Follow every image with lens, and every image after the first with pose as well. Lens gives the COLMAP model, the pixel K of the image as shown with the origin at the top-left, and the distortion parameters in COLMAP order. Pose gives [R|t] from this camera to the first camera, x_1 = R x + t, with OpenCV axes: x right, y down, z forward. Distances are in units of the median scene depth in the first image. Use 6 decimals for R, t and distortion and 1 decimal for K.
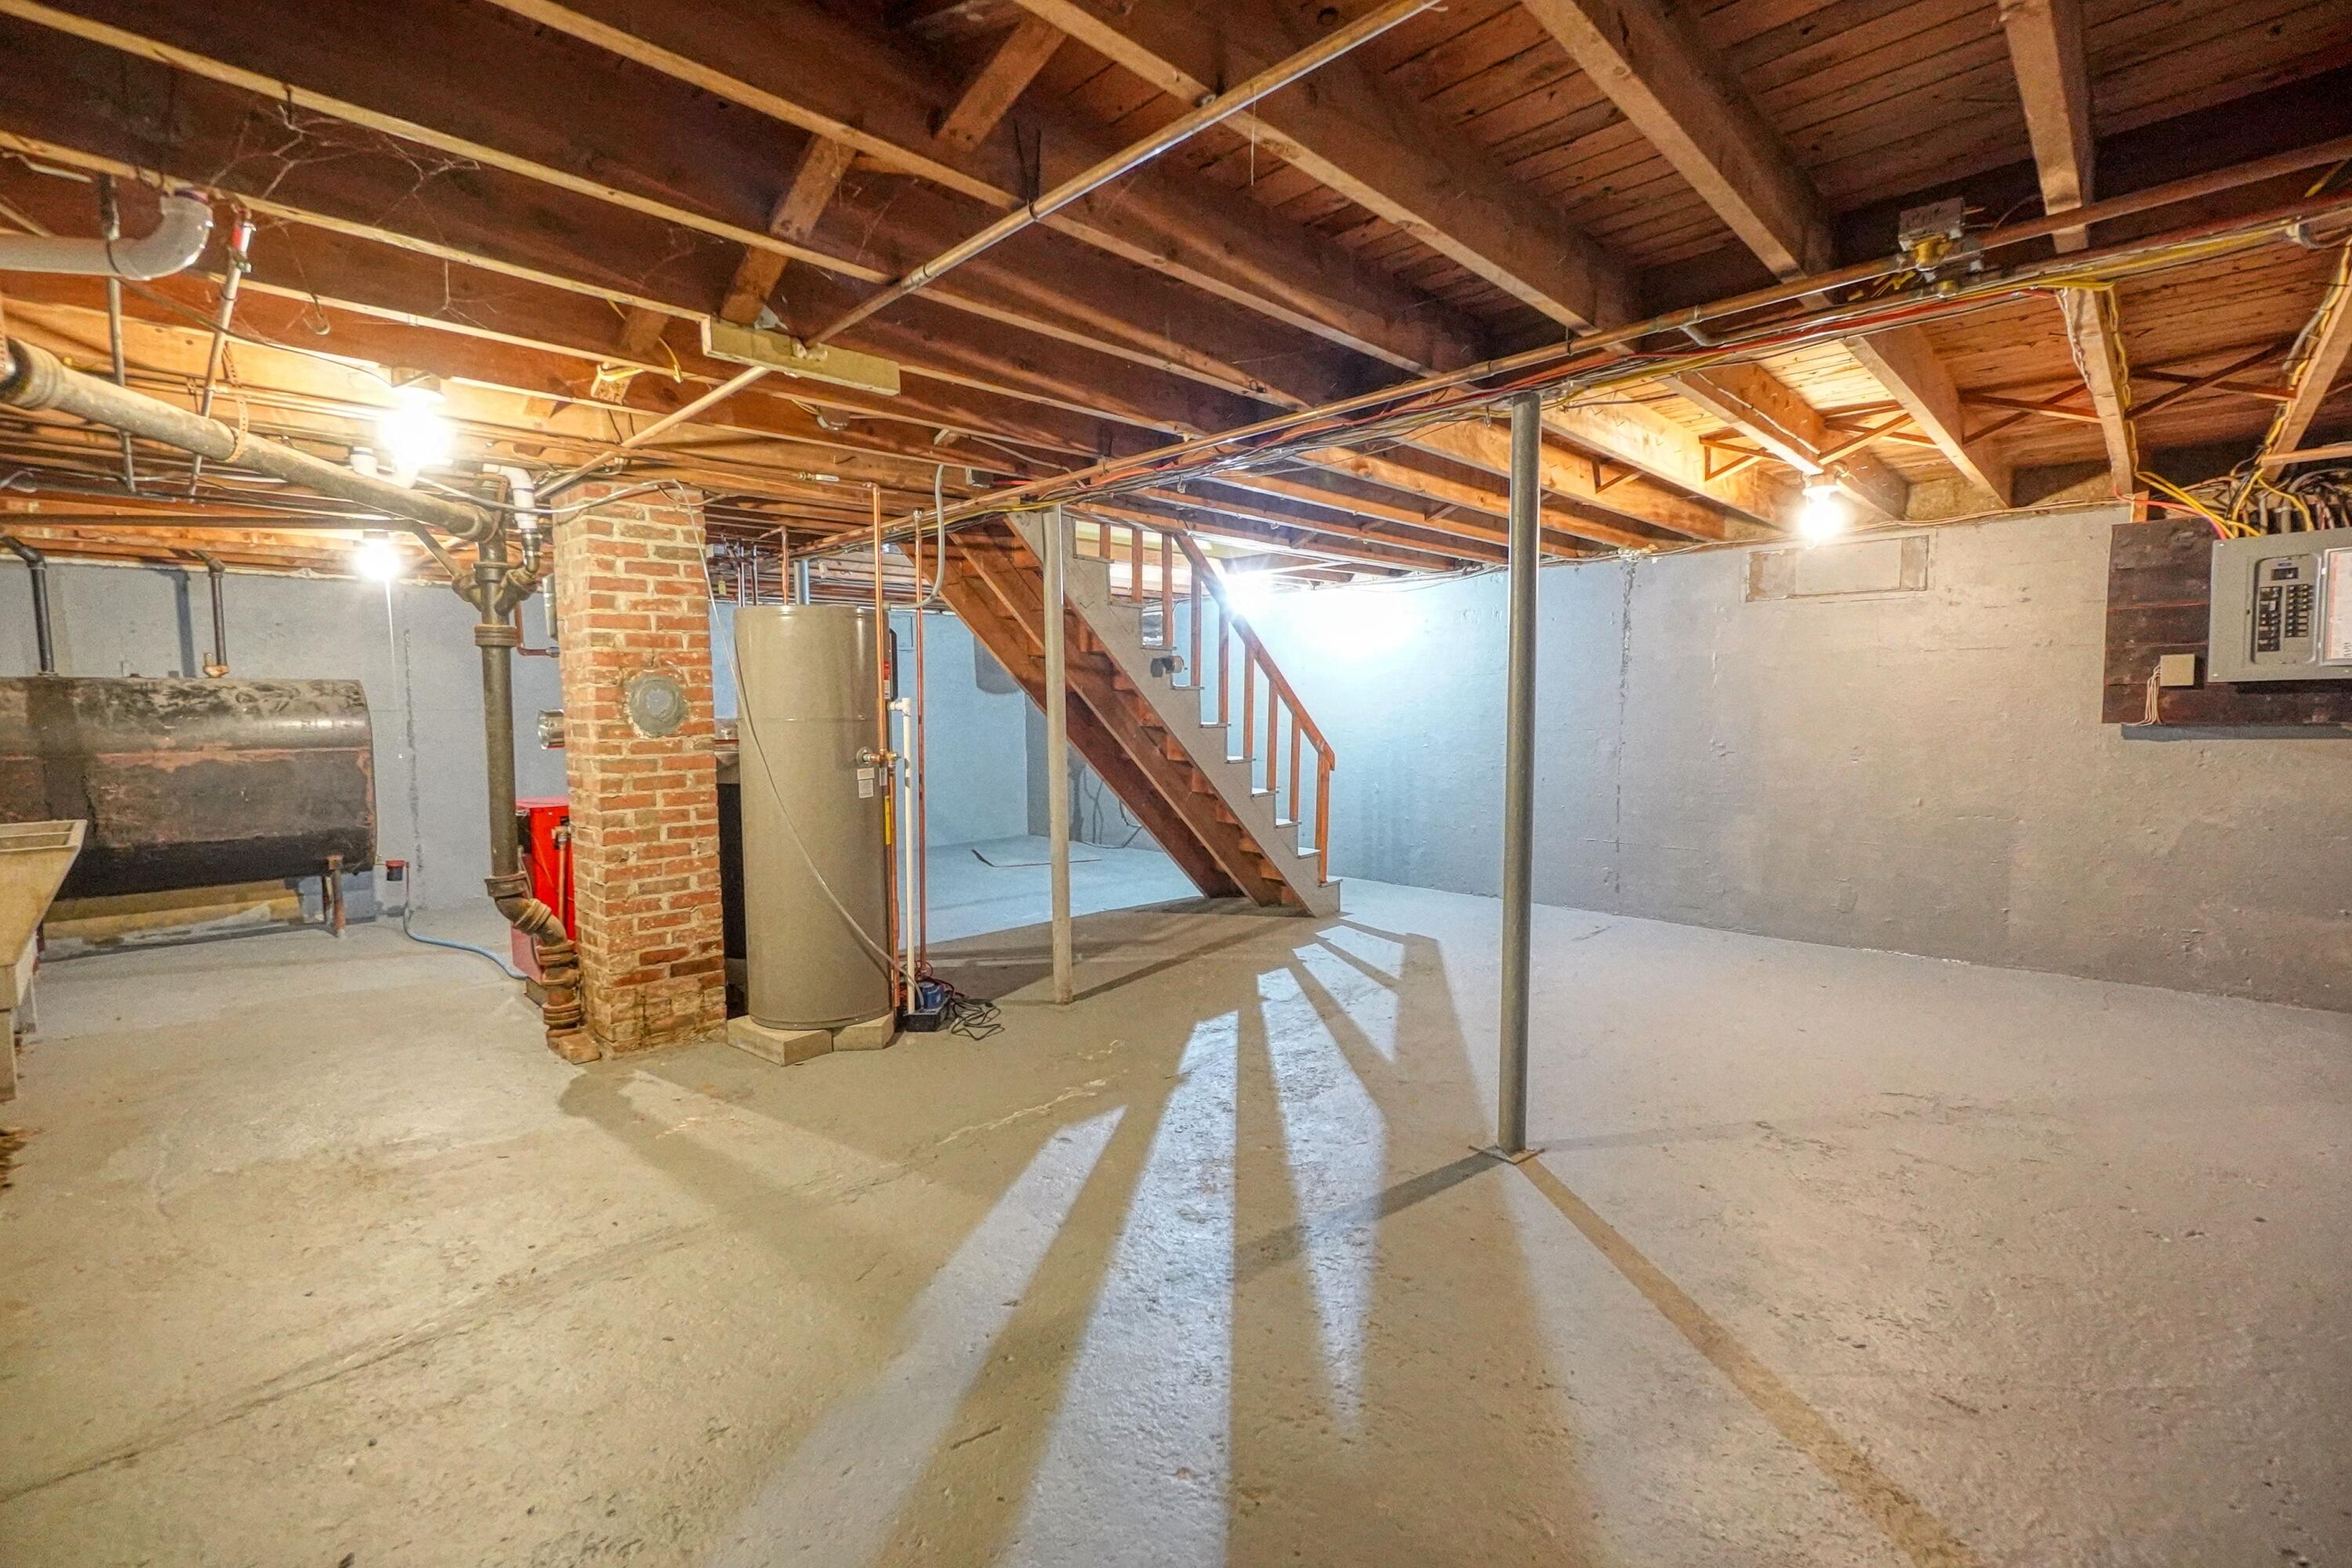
lens RADIAL K [[1014.1, 0, 1162.2], [0, 1014.1, 775.3], [0, 0, 1]] dist [-0.013403, 0.010395]
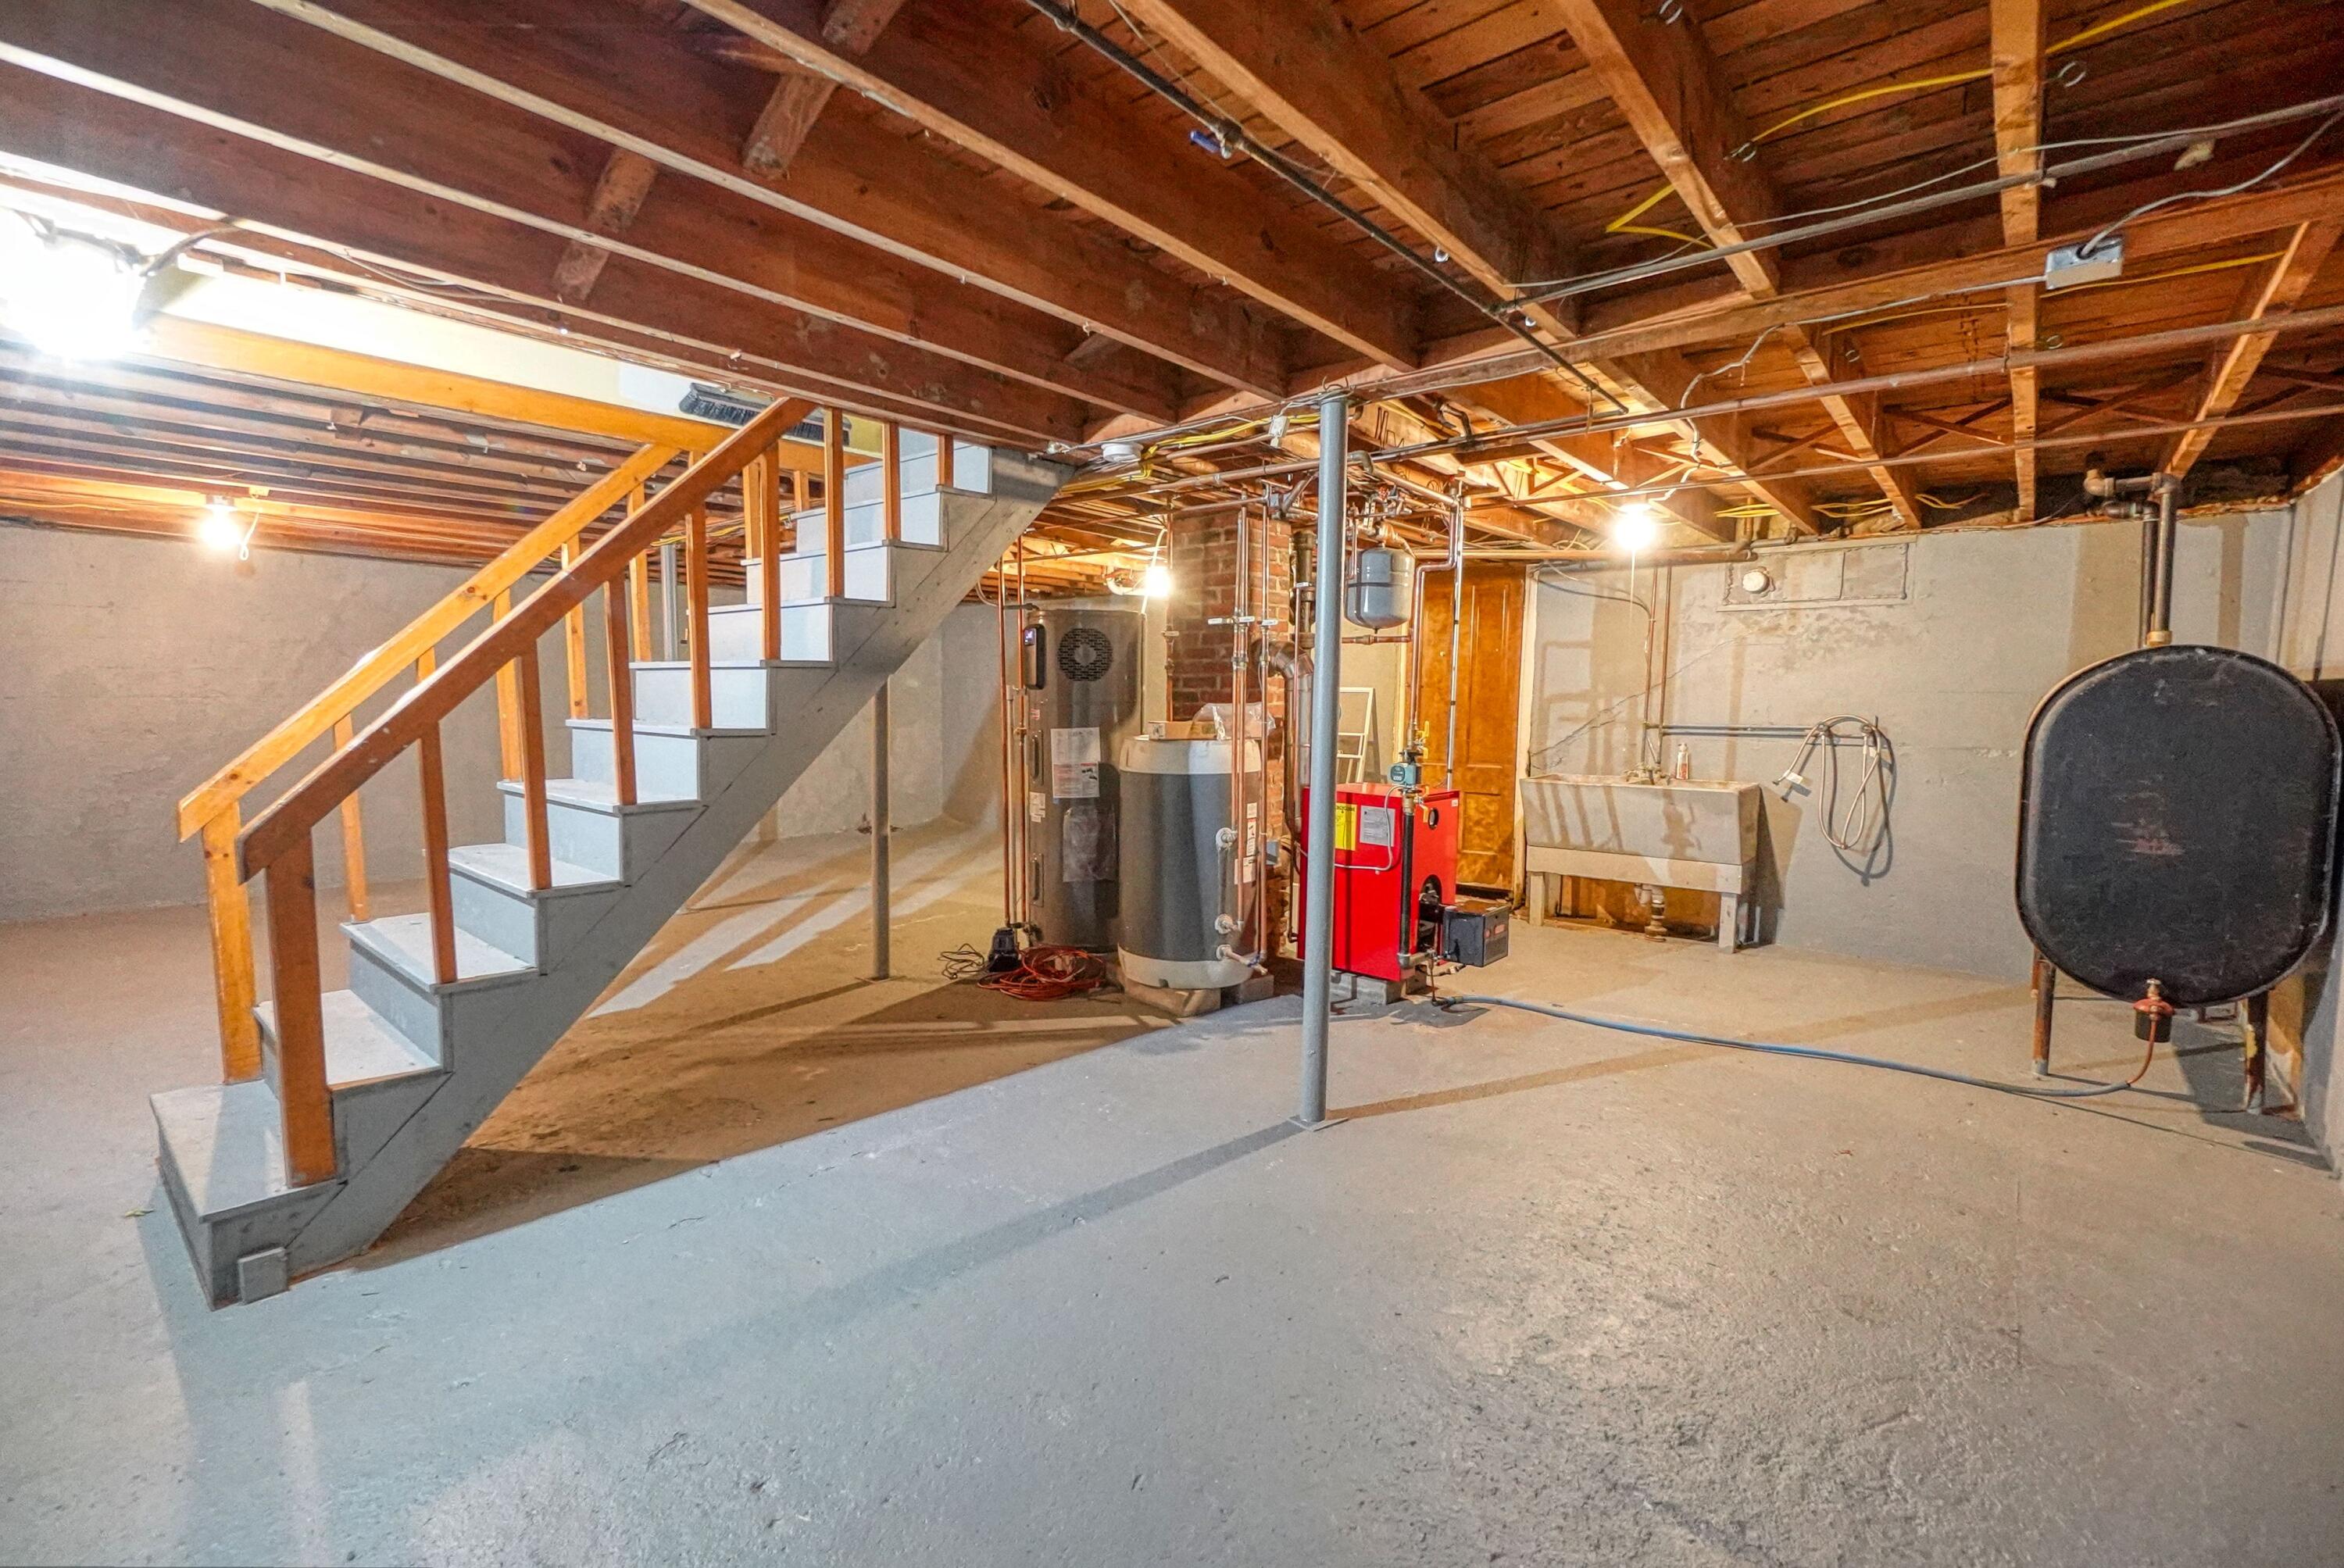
lens RADIAL K [[1011.4, 0, 1138.1], [0, 1011.4, 777.8], [0, 0, 1]] dist [-0.001679, 0.000711]
pose [[-0.997708, 0.008992, -0.067067, -0.342602], [-0.002279, 0.986104, 0.166115, -0.180403], [0.067629, 0.165888, -0.983823, 2.315610]]
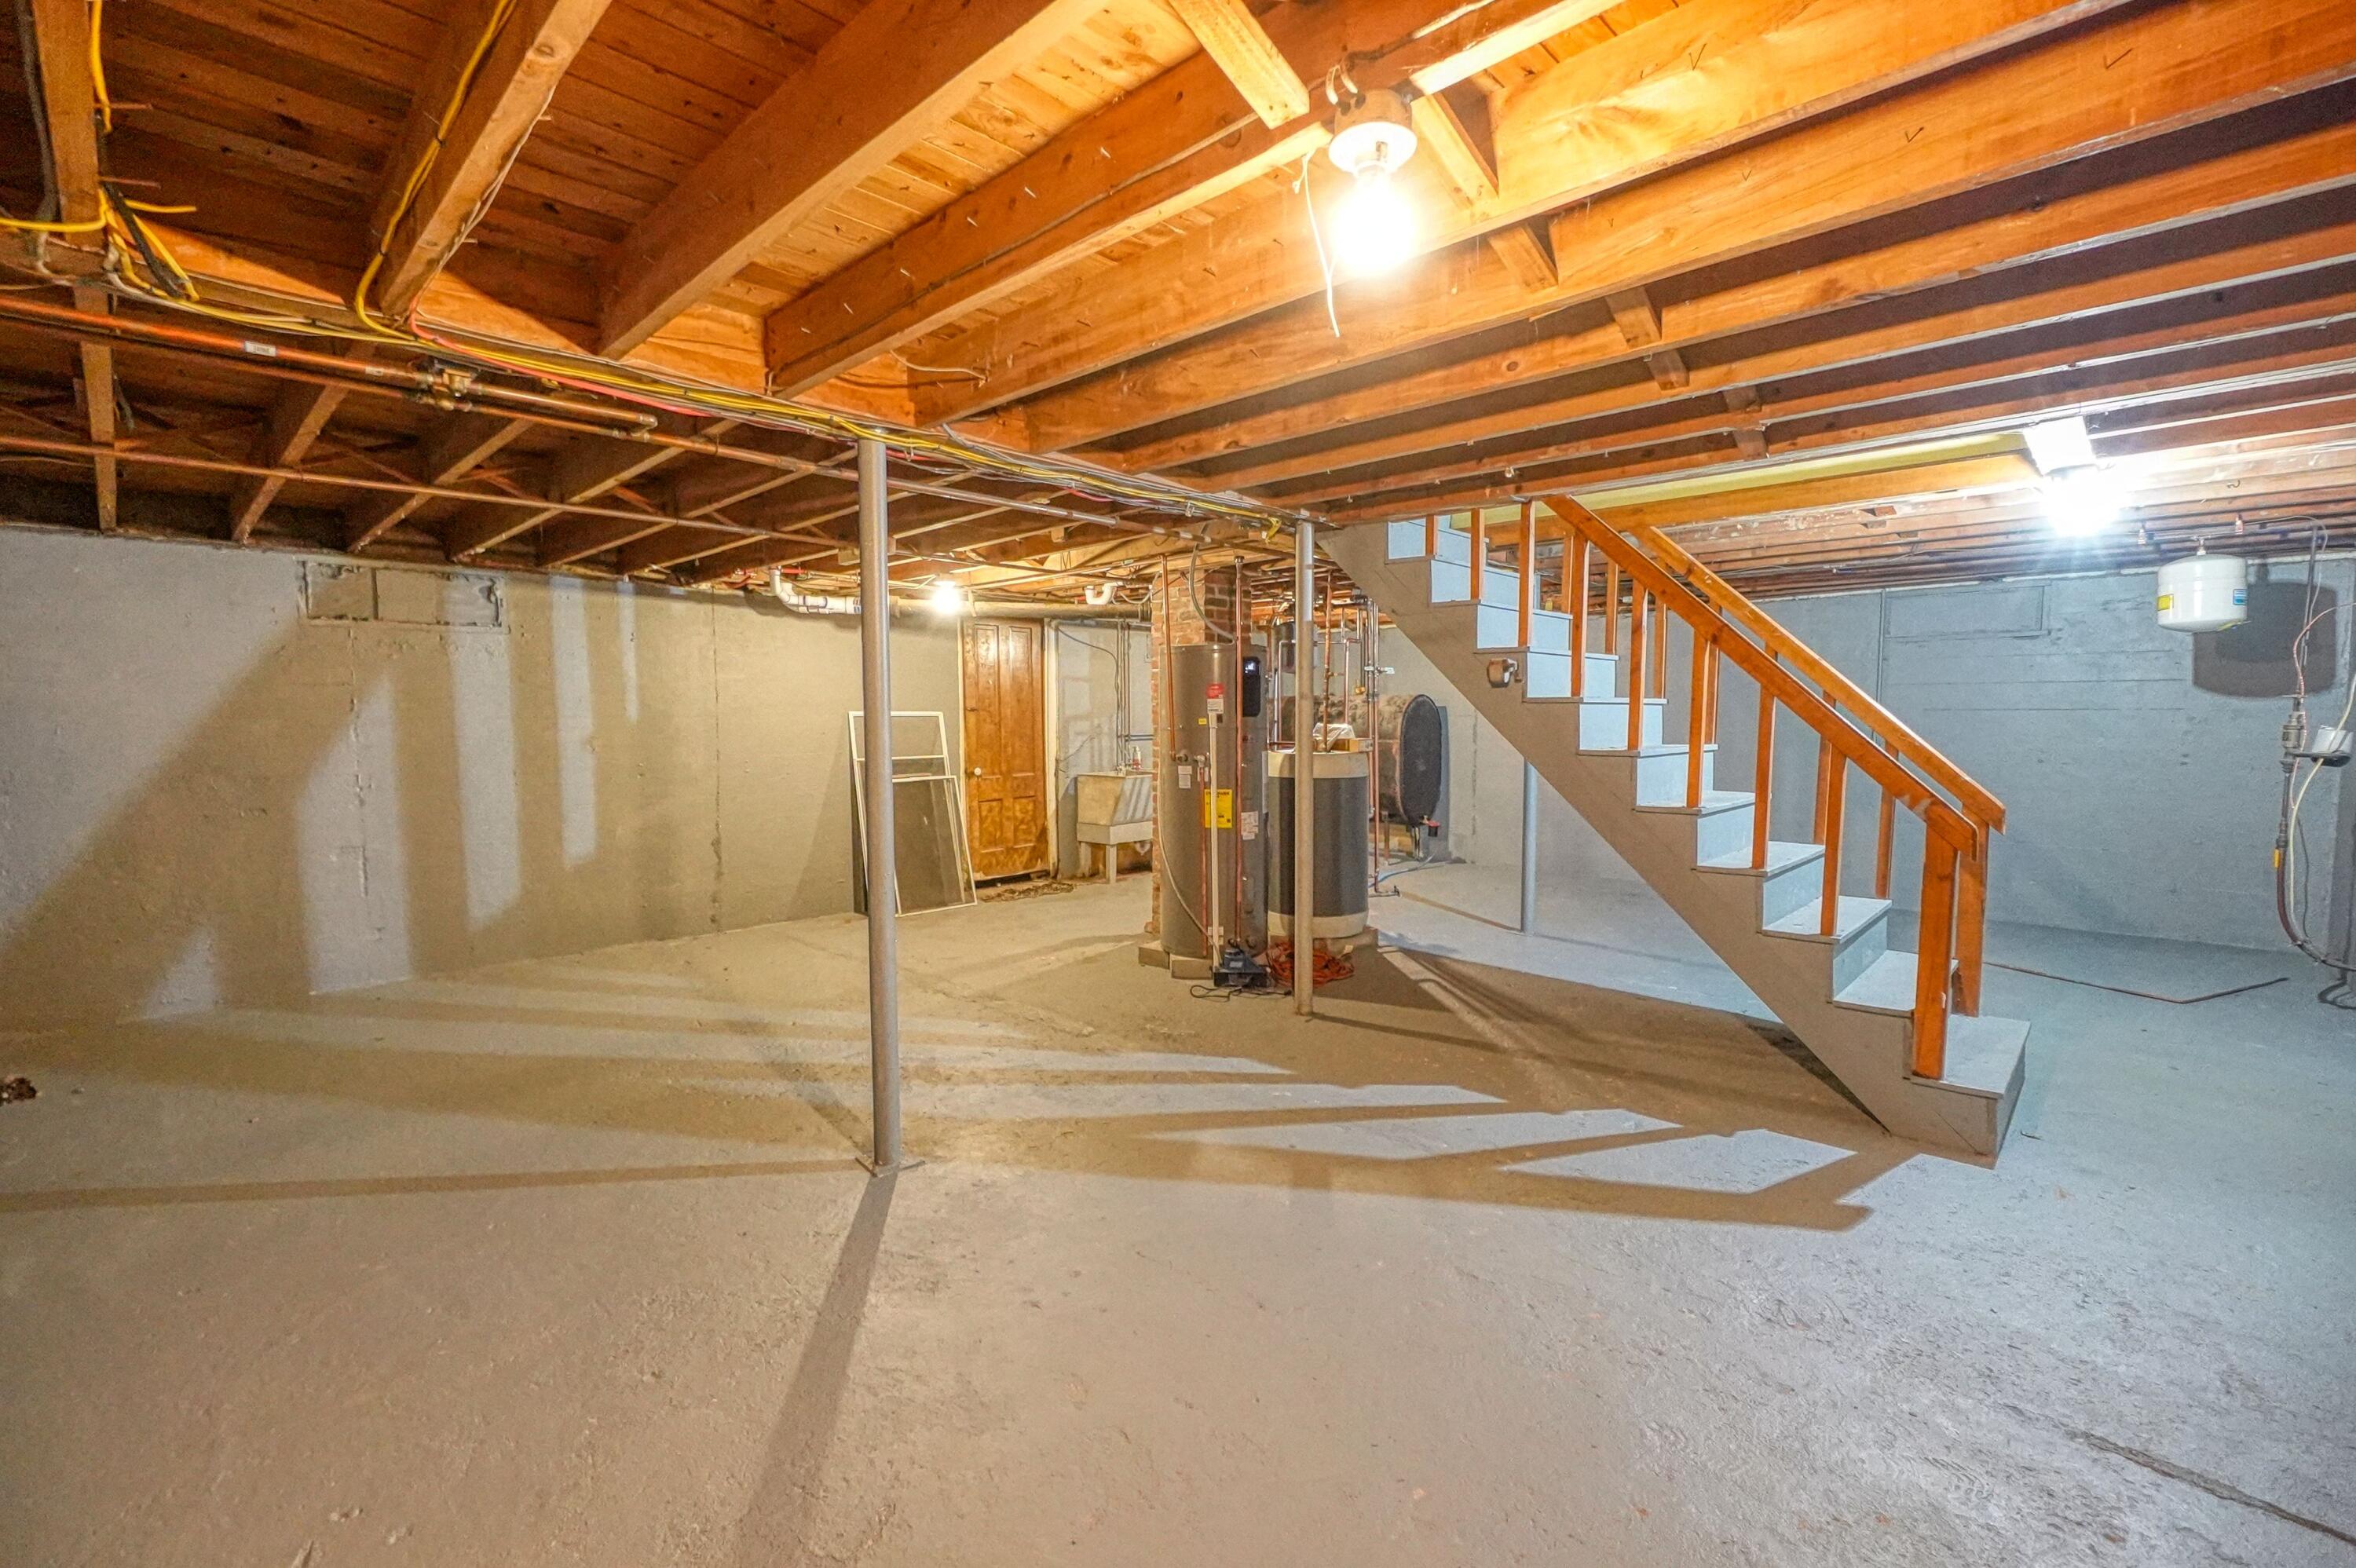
lens RADIAL K [[1015.7, 0, 1164.2], [0, 1015.7, 775.3], [0, 0, 1]] dist [-0.013403, 0.010395]
pose [[0.012827, 0.071080, -0.997388, 1.028273], [-0.070905, 0.995024, 0.069999, -0.085502], [0.997401, 0.069822, 0.017803, 0.943427]]
